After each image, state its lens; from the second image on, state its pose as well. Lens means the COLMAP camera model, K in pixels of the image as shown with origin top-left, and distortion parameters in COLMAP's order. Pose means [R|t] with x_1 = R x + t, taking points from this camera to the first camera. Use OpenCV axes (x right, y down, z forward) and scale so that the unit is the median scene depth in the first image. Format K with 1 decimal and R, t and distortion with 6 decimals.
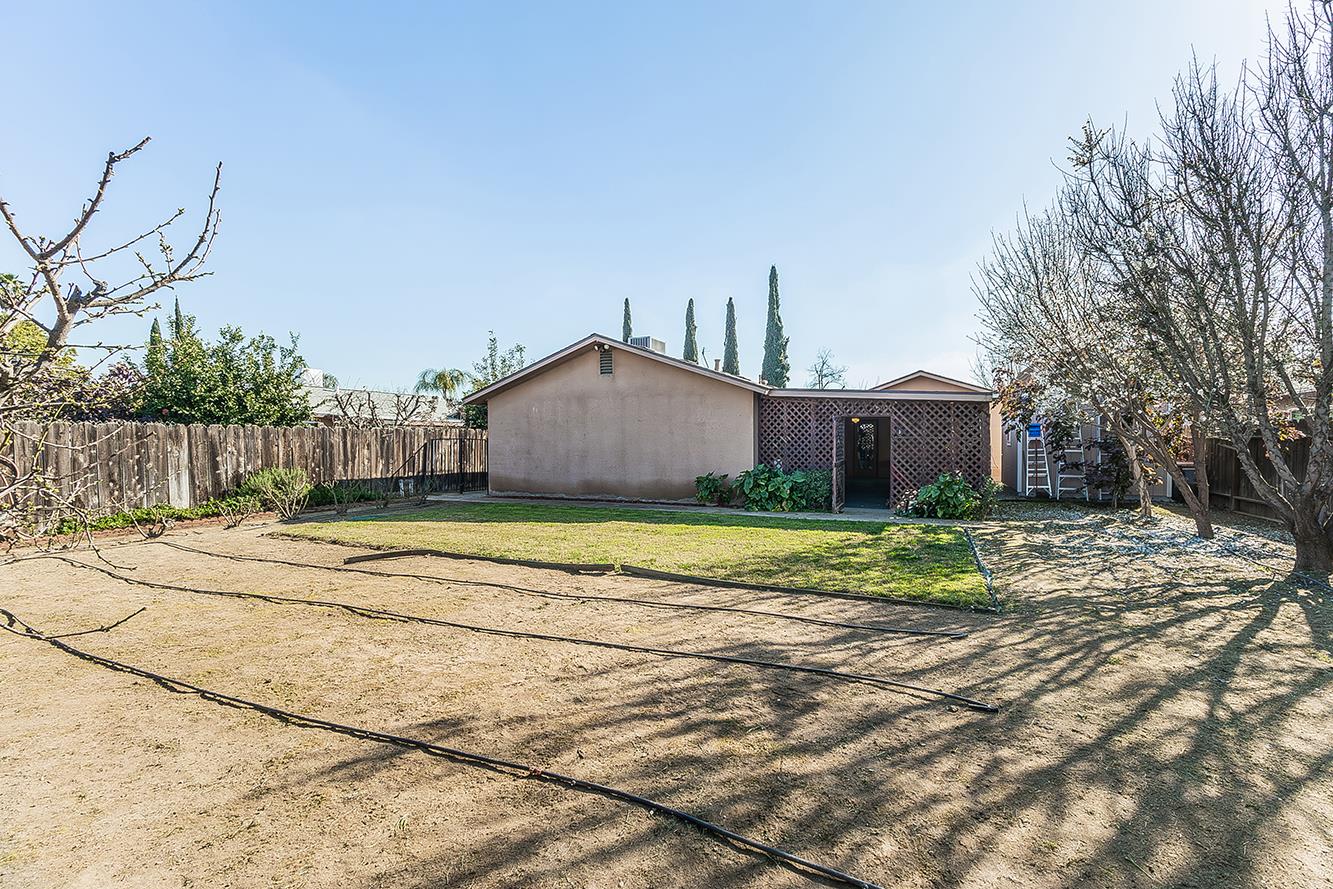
lens RADIAL K [[544.2, 0, 694.0], [0, 544.2, 441.5], [0, 0, 1]] dist [0.007483, 0.000408]
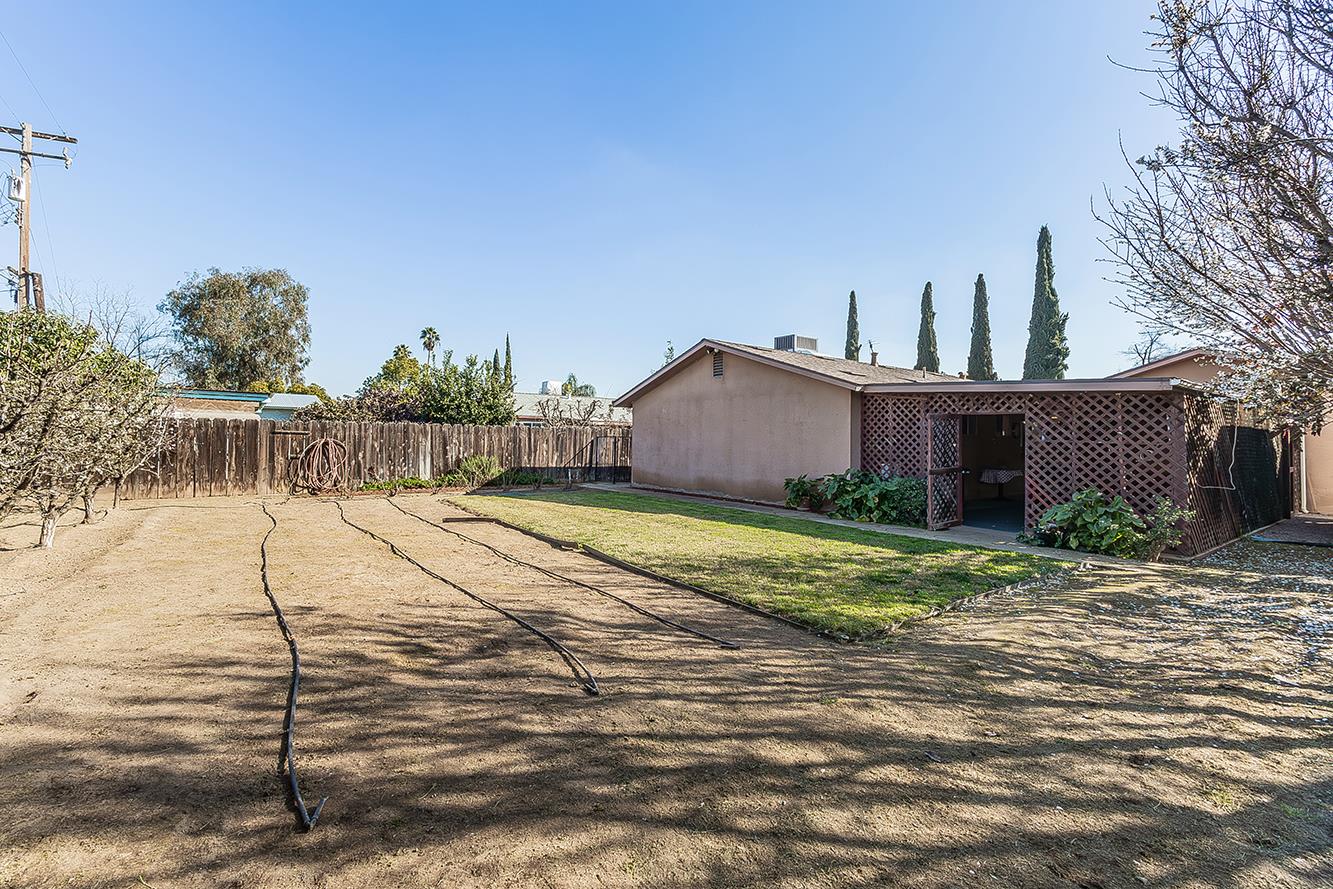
lens RADIAL K [[544.2, 0, 624.3], [0, 544.2, 416.7], [0, 0, 1]] dist [0.007483, 0.000408]
pose [[0.840928, -0.007670, -0.541093, 0.312100], [-0.018090, 0.998942, -0.042273, 0.001803], [0.540845, 0.045337, 0.839899, 0.035157]]
